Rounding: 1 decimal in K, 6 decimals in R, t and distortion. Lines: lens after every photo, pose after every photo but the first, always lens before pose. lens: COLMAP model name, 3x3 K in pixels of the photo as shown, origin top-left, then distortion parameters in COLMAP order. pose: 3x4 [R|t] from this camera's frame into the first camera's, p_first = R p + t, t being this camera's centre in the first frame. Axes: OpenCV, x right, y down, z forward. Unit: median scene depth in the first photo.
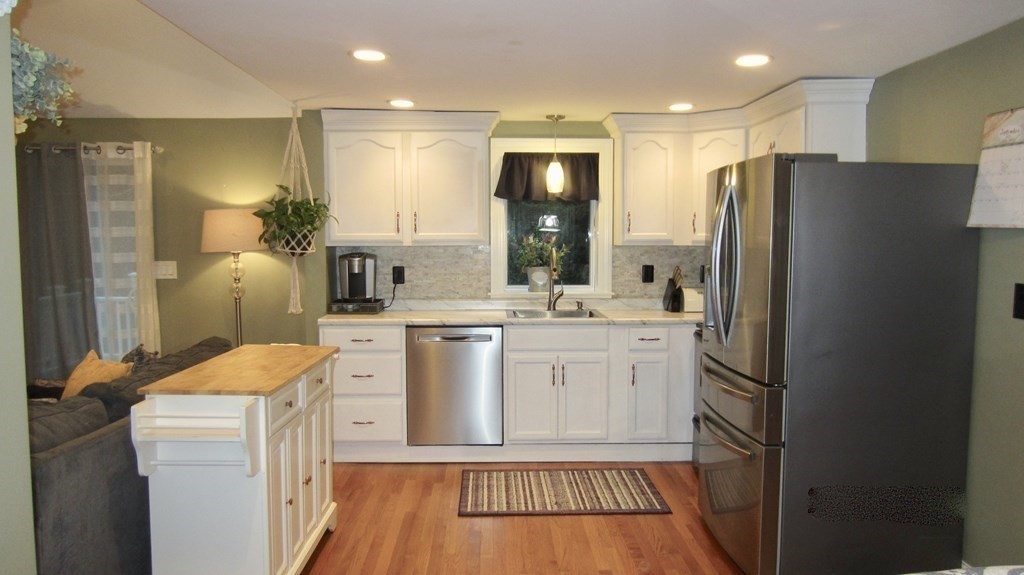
lens RADIAL K [[749.8, 0, 511.2], [0, 749.8, 289.8], [0, 0, 1]] dist [-0.001254, -0.000138]
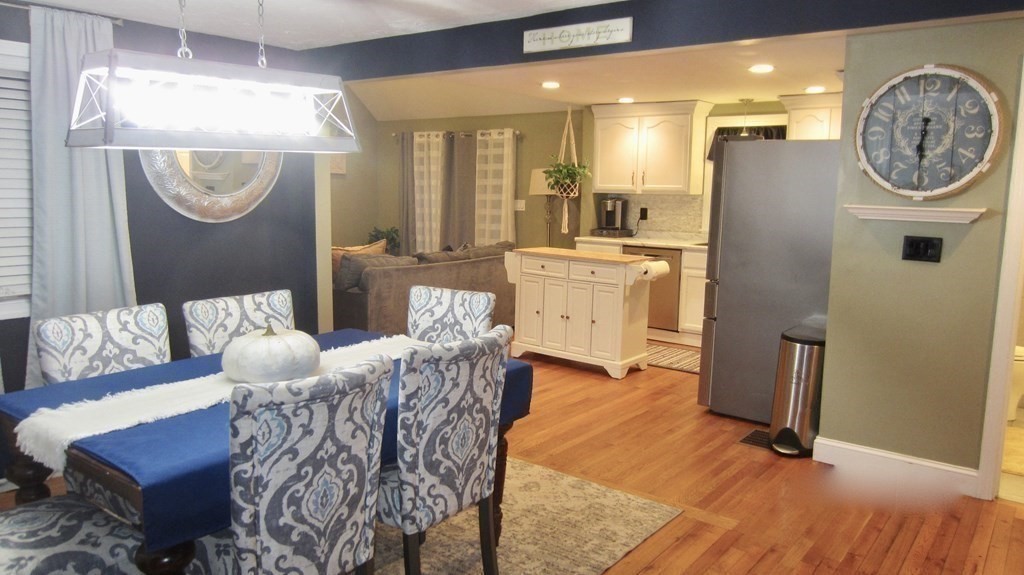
lens RADIAL K [[749.8, 0, 513.4], [0, 749.8, 289.3], [0, 0, 1]] dist [-0.001254, -0.000138]
pose [[0.772400, 0.102334, -0.626838, 0.614687], [-0.063761, 0.994442, 0.083780, 0.021597], [0.631927, -0.024744, 0.774633, -0.316123]]
